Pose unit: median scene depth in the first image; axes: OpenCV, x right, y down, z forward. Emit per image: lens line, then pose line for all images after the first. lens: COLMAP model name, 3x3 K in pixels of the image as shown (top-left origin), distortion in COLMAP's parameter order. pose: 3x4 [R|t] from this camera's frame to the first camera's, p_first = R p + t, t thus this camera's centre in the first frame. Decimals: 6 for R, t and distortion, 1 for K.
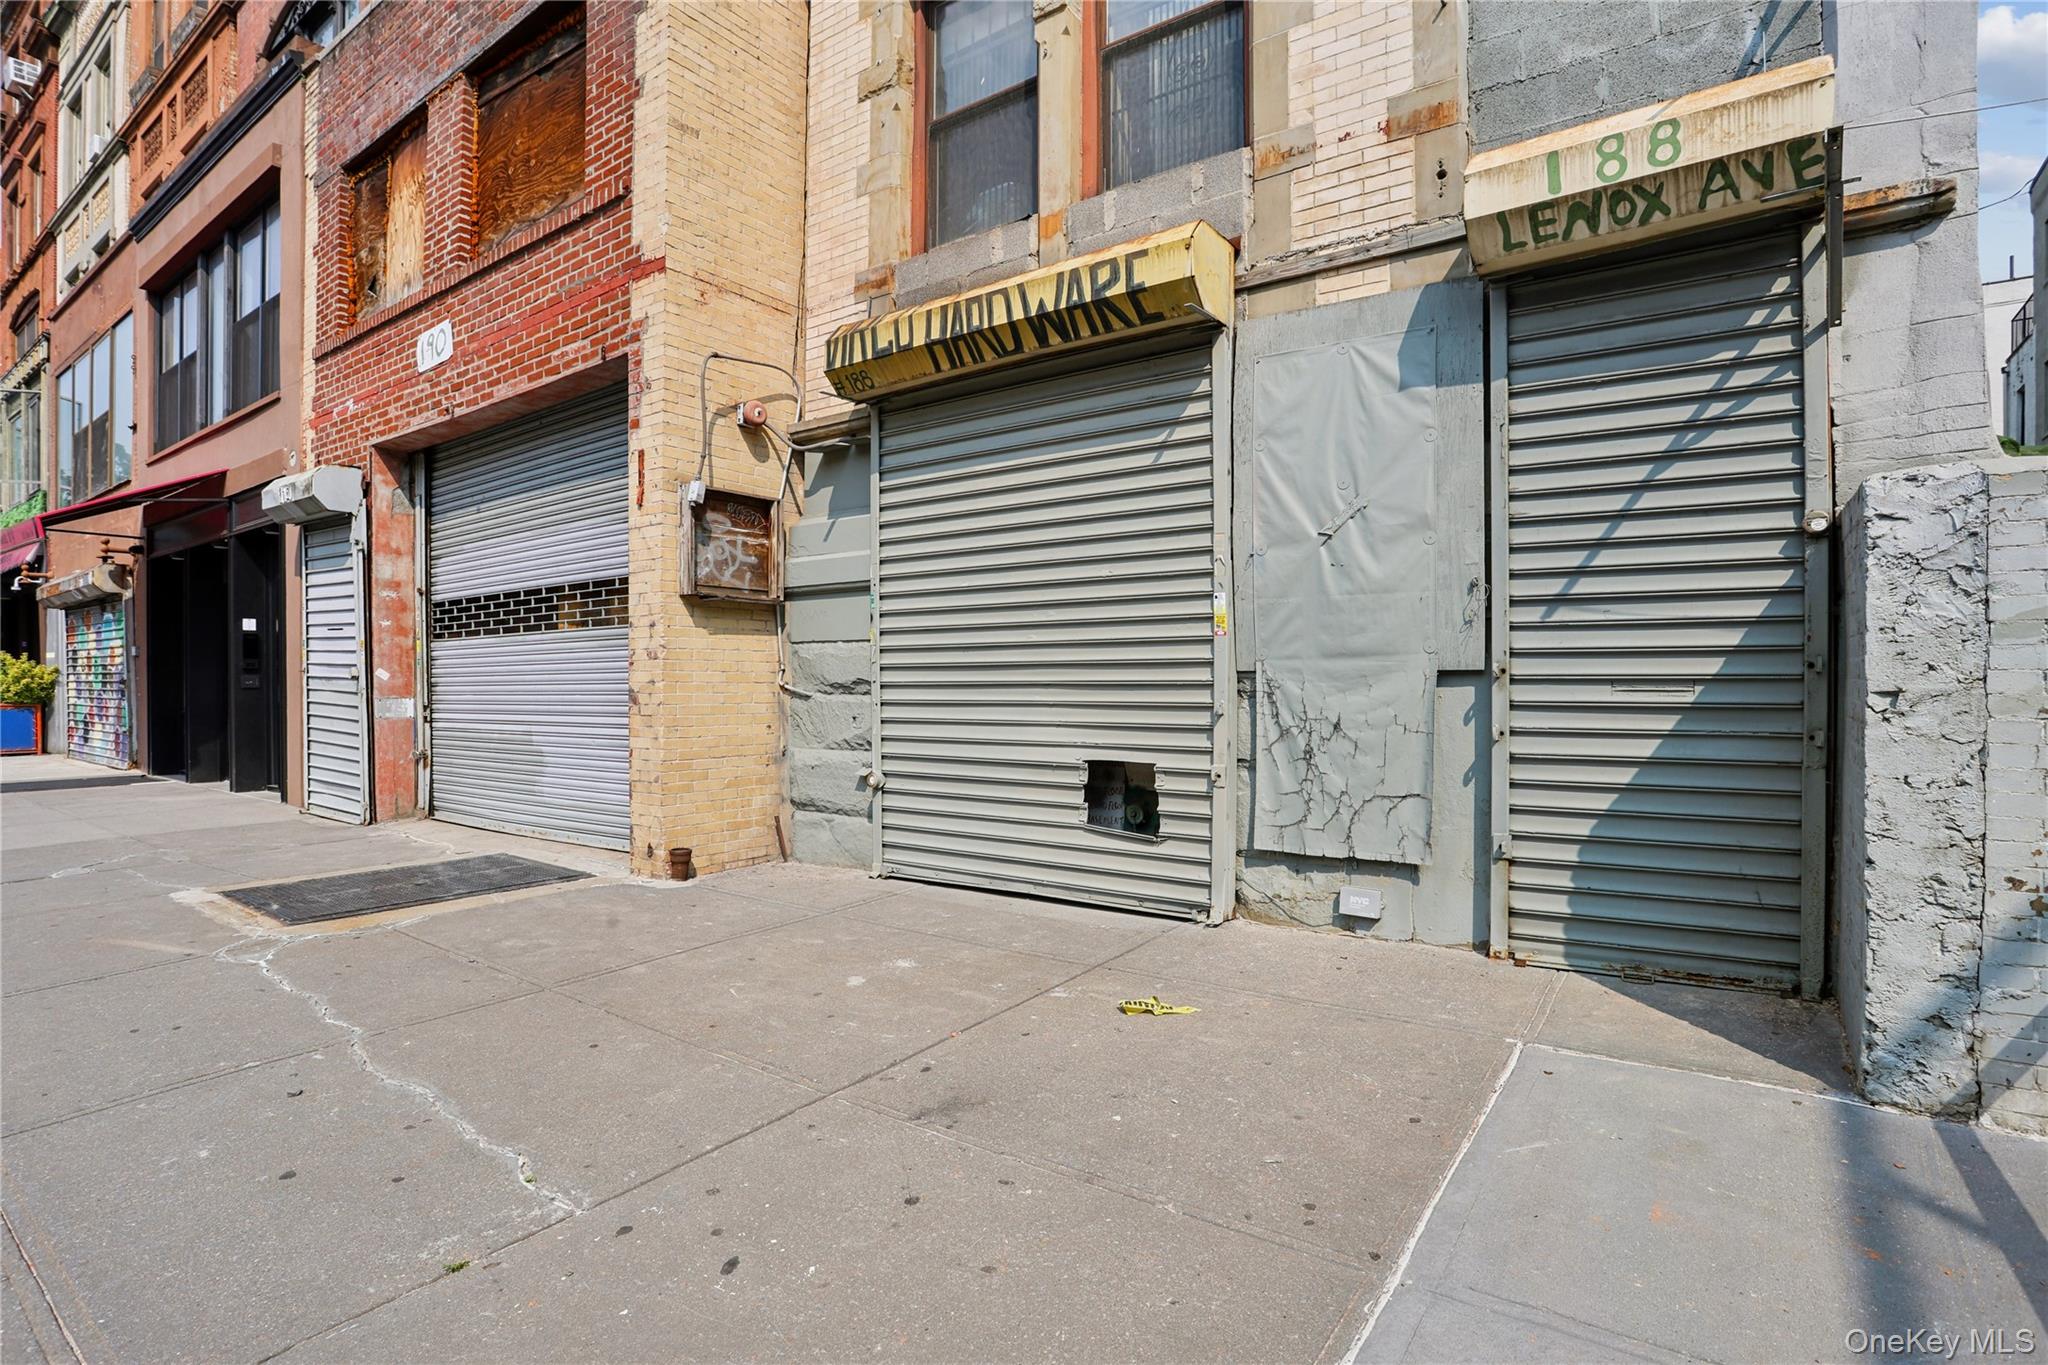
lens RADIAL K [[1016.1, 0, 1024.0], [0, 1016.1, 682.5], [0, 0, 1]] dist [-0.075037, 0.033845]
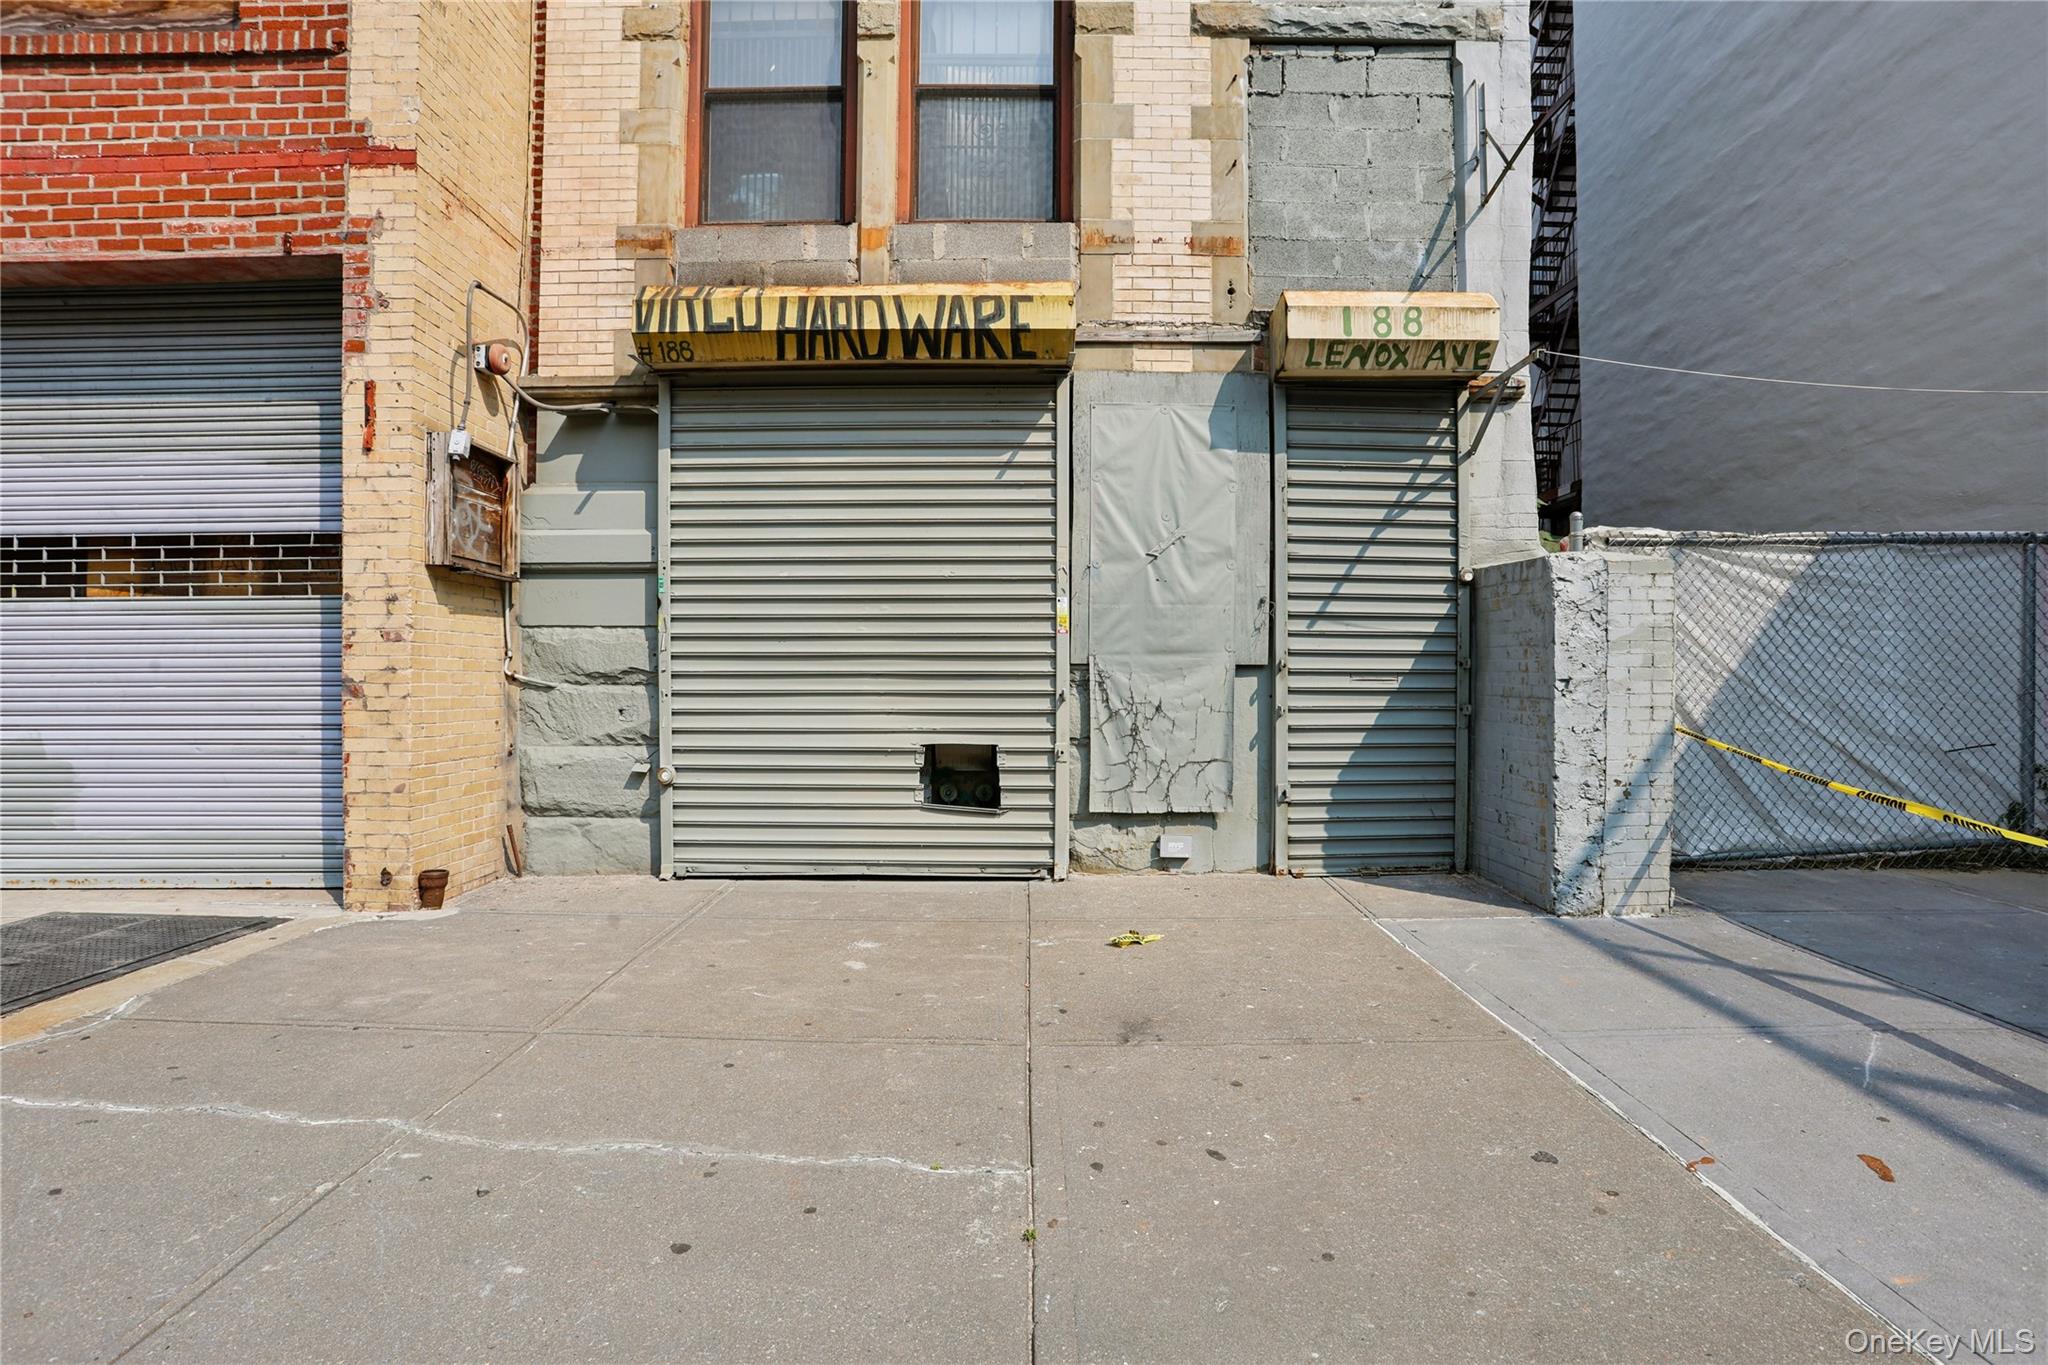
lens RADIAL K [[1006.5, 0, 1025.2], [0, 1006.5, 675.7], [0, 0, 1]] dist [-0.076925, 0.035404]
pose [[0.811602, 0.005188, 0.584188, -0.544484], [-0.003525, 0.999986, -0.003983, 0.007785], [-0.584200, 0.001174, 0.811609, 0.076370]]
